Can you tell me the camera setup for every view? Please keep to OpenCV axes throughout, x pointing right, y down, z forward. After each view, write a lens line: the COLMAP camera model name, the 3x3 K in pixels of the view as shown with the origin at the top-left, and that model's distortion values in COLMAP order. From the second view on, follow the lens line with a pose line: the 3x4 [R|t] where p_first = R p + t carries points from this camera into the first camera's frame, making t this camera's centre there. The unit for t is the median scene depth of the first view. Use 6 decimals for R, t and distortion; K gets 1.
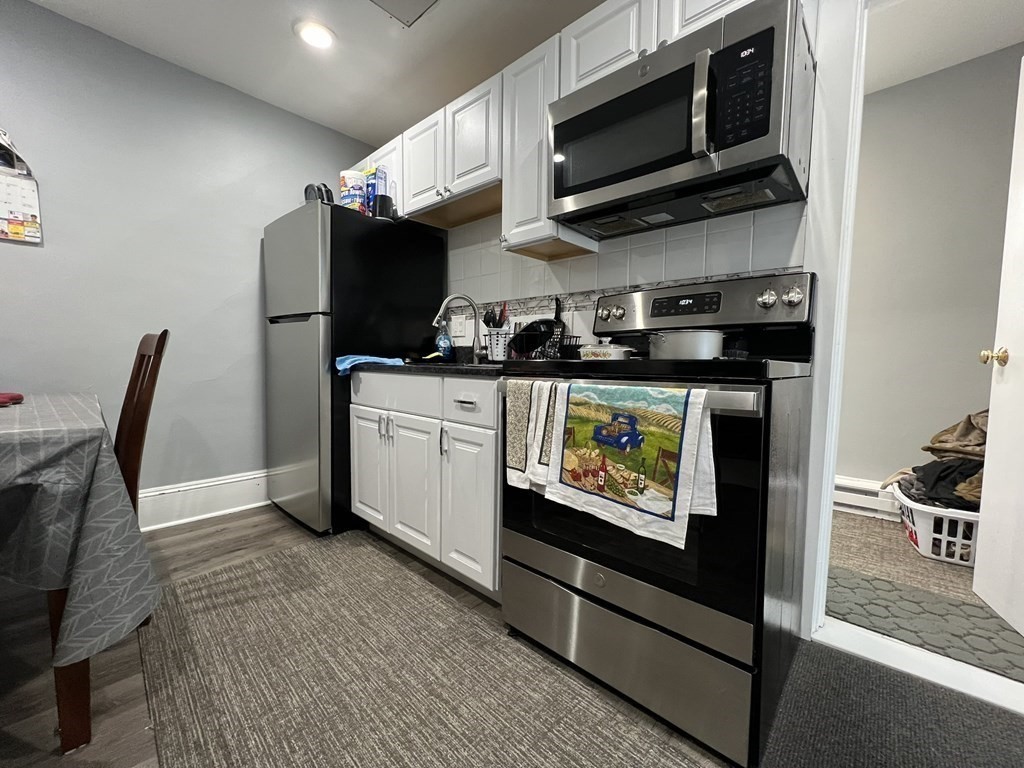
lens RADIAL K [[408.4, 0, 514.8], [0, 408.4, 386.4], [0, 0, 1]] dist [-0.002347, 0.000699]
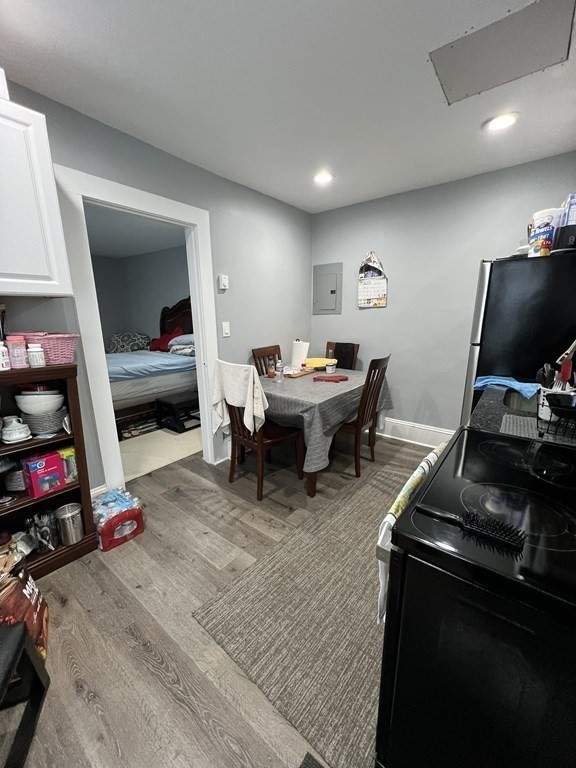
lens RADIAL K [[308.2, 0, 288.0], [0, 308.2, 384.0], [0, 0, 1]] dist [0.000838, 0.000155]
pose [[0.084328, 0.210217, -0.974011, 0.821289], [-0.050252, 0.977146, 0.206543, -0.359156], [0.995170, 0.031529, 0.092965, 0.427507]]
